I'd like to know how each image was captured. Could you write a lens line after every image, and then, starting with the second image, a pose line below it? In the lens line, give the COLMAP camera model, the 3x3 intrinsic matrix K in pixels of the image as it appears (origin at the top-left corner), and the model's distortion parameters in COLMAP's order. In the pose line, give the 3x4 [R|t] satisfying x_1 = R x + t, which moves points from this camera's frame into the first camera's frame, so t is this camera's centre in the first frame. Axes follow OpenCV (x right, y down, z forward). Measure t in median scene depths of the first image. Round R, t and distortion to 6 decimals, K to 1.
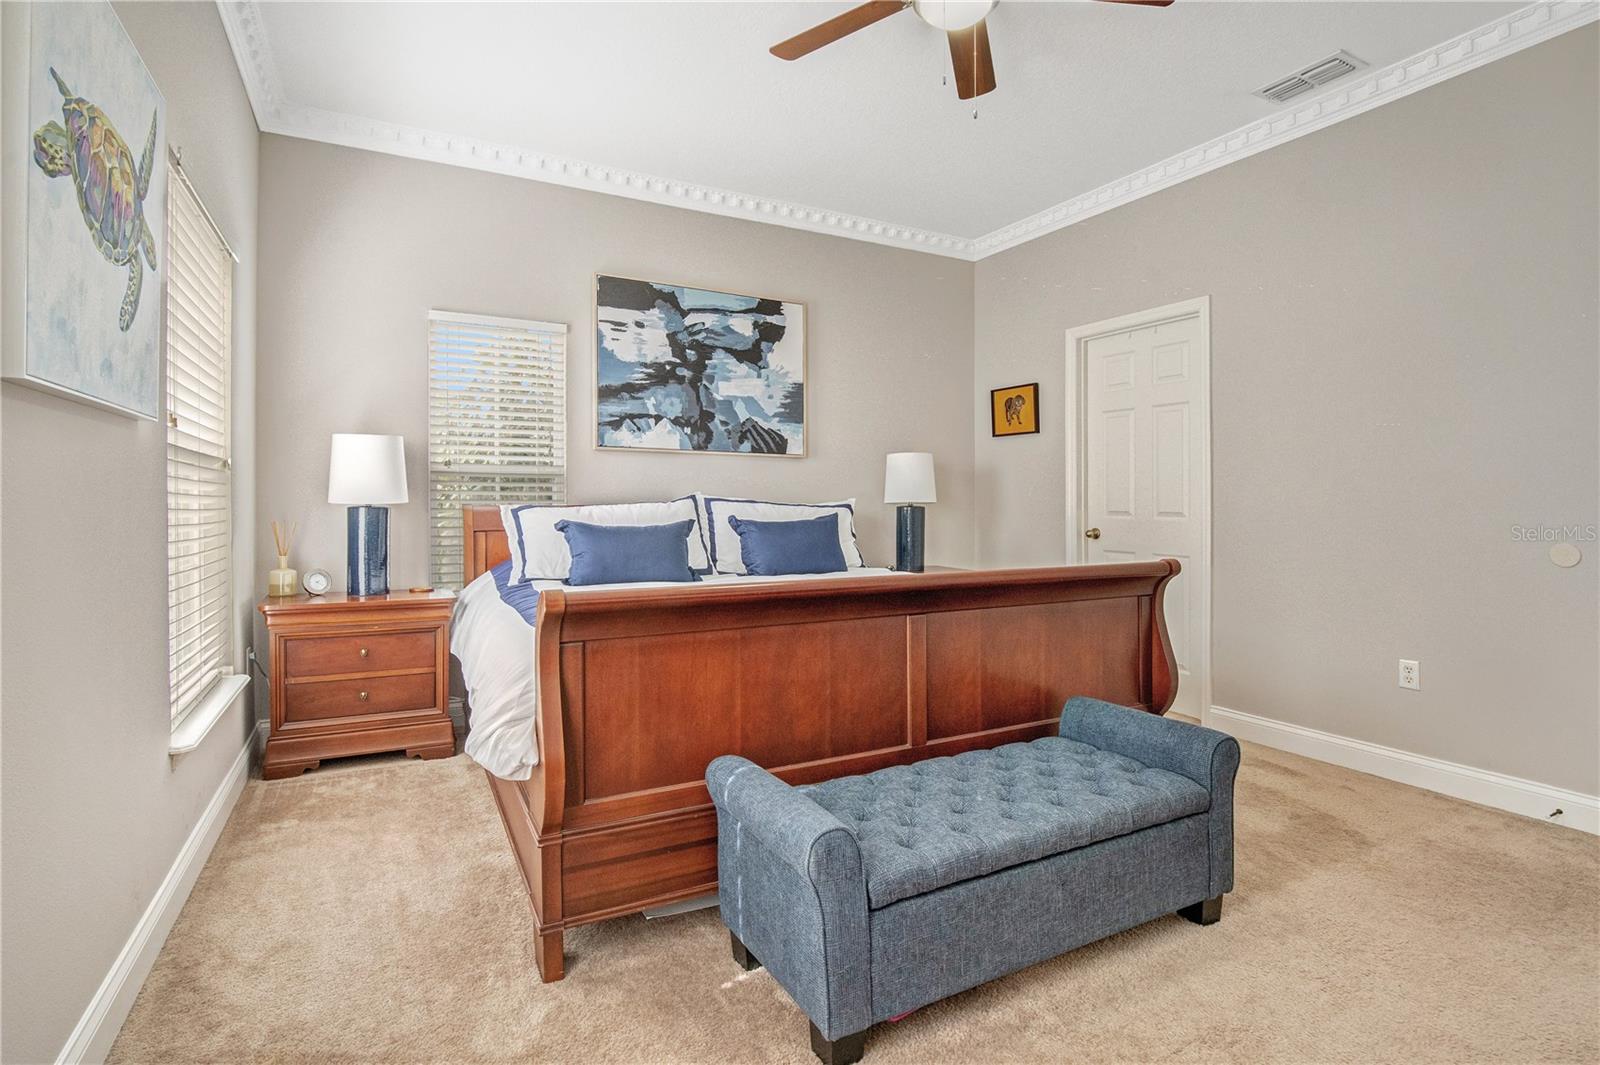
lens RADIAL K [[750.5, 0, 756.9], [0, 750.5, 507.4], [0, 0, 1]] dist [-0.011089, 0.003084]
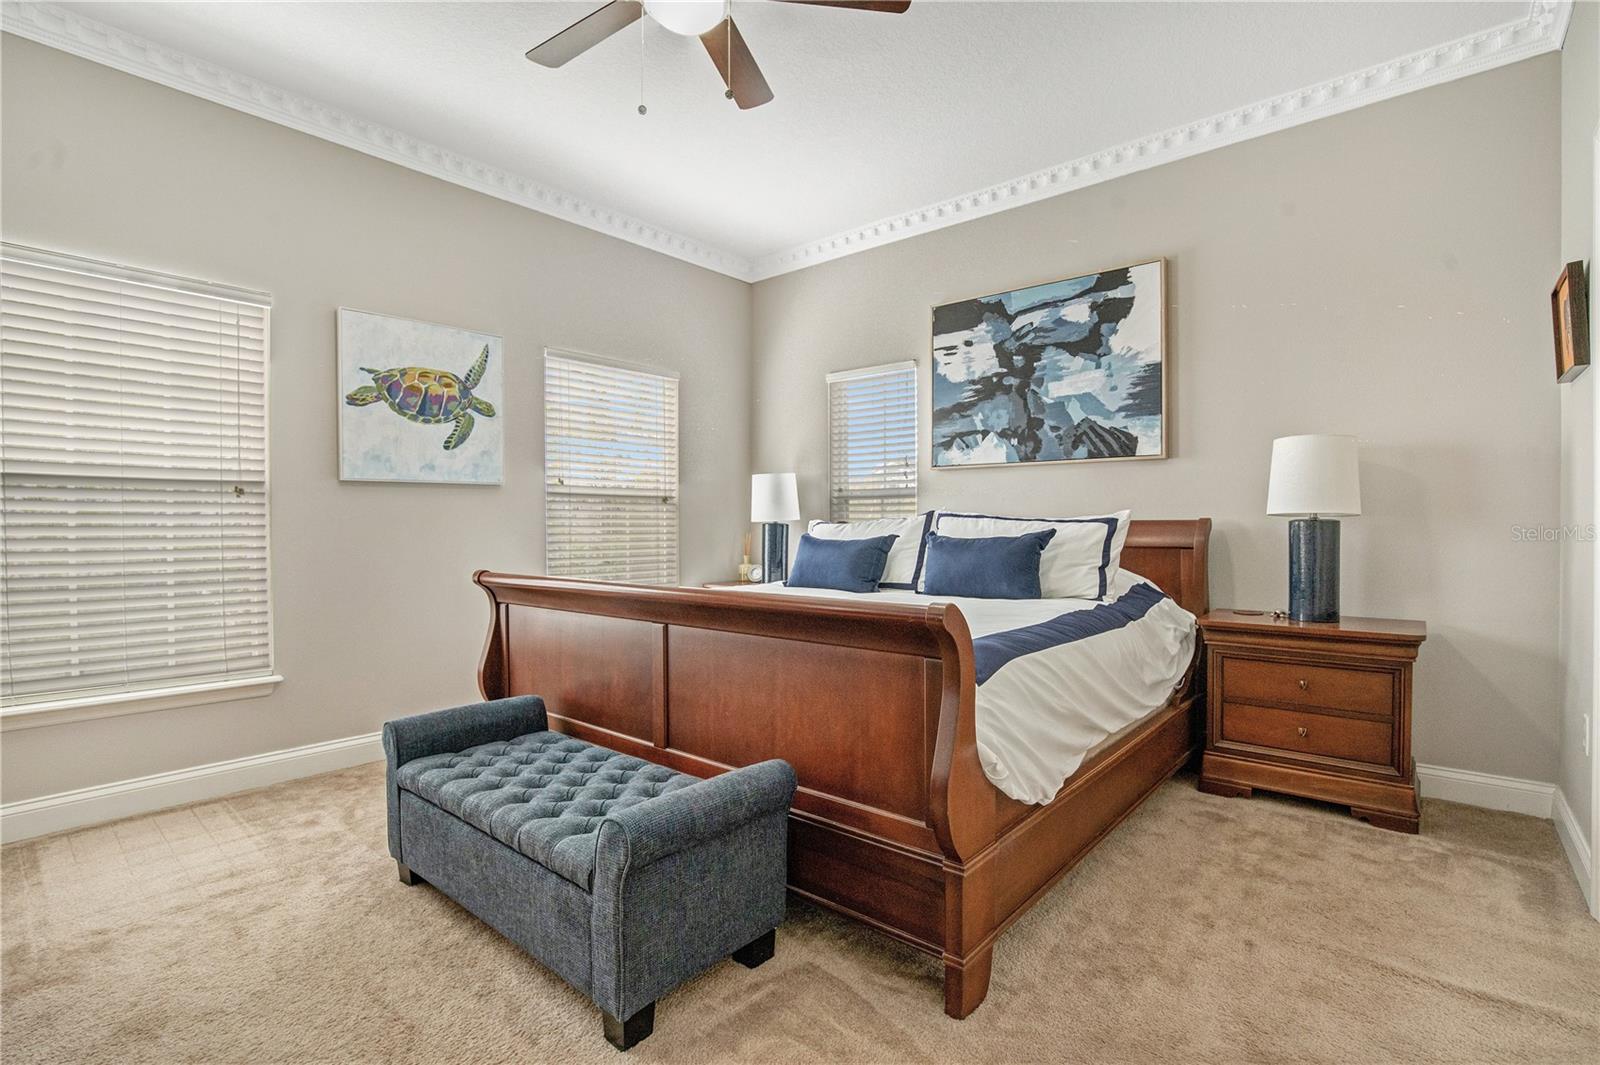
lens RADIAL K [[750.5, 0, 799.4], [0, 750.5, 530.5], [0, 0, 1]] dist [-0.011089, 0.003084]
pose [[0.405824, -0.000463, -0.913951, 0.654291], [-0.005140, 0.999983, -0.002789, 0.012727], [0.913937, 0.005829, 0.405814, 0.369742]]
